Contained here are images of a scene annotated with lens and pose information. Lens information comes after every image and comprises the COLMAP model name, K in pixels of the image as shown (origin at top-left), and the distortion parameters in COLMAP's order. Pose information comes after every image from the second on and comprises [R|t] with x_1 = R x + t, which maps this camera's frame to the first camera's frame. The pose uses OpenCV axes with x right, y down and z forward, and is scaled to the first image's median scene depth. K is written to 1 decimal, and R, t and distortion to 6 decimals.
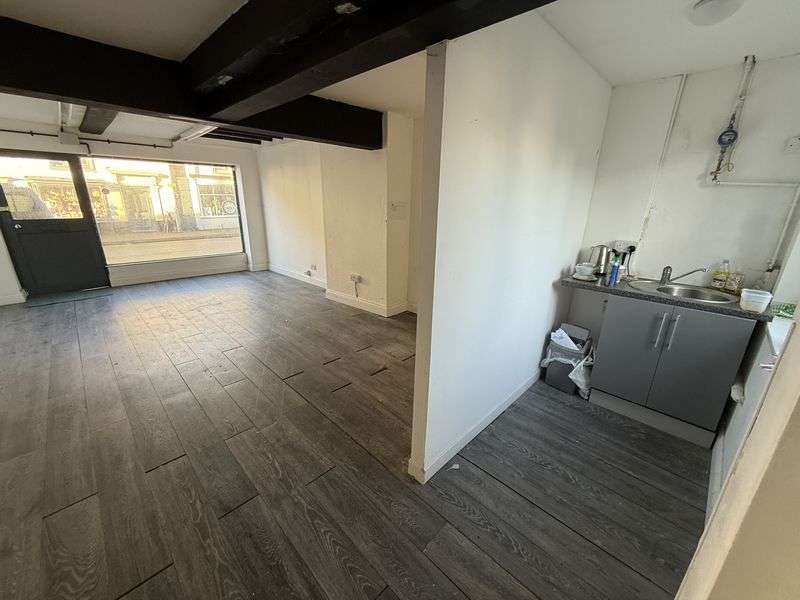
lens RADIAL K [[320.0, 0, 400.0], [0, 320.0, 300.0], [0, 0, 1]] dist [0.001149, -0.000077]
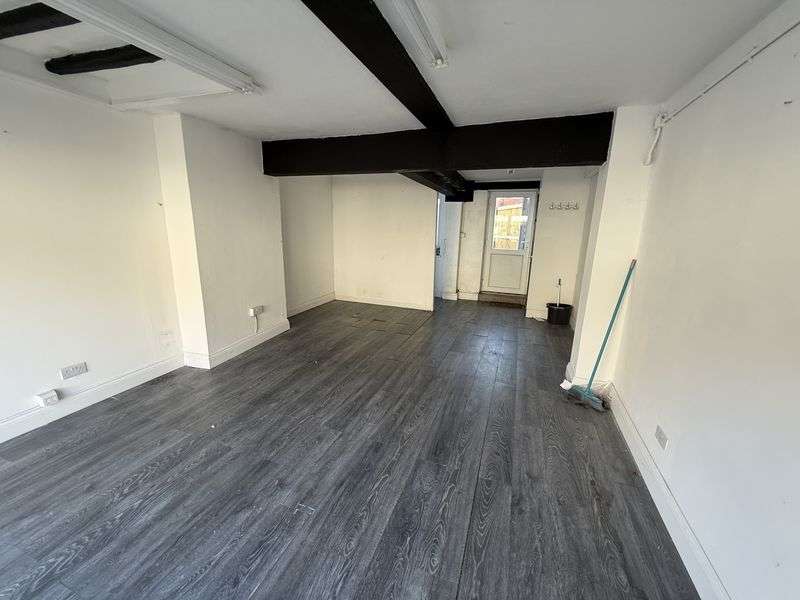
lens RADIAL K [[320.0, 0, 400.0], [0, 320.0, 300.0], [0, 0, 1]] dist [0.001149, -0.000077]
pose [[-0.411995, -0.236149, 0.880053, -0.983470], [0.241326, 0.903063, 0.355300, -0.287393], [-0.878648, 0.358762, -0.315069, 0.850115]]
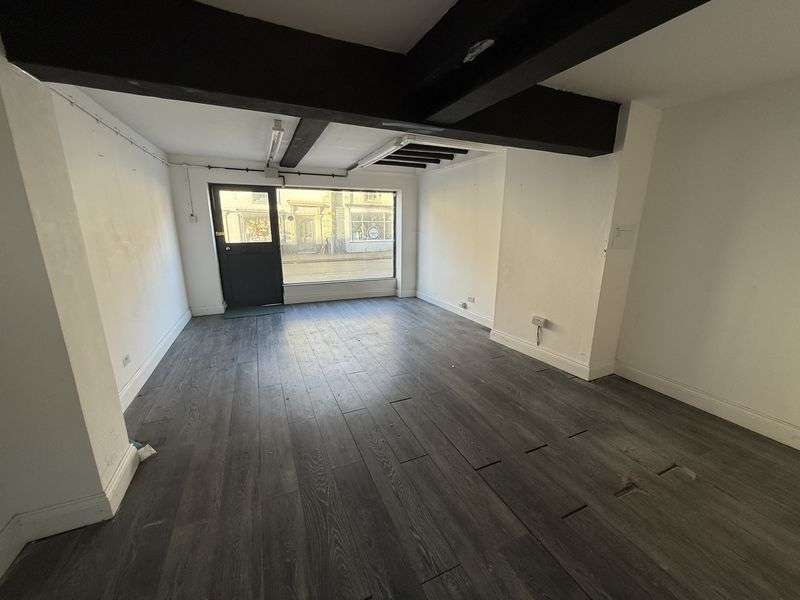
lens RADIAL K [[320.0, 0, 400.0], [0, 320.0, 300.0], [0, 0, 1]] dist [0.001149, -0.000077]
pose [[0.931629, 0.074092, -0.355778, -0.166030], [-0.100247, 0.993407, -0.055624, -0.038866], [0.349311, 0.087486, 0.932914, 0.136456]]
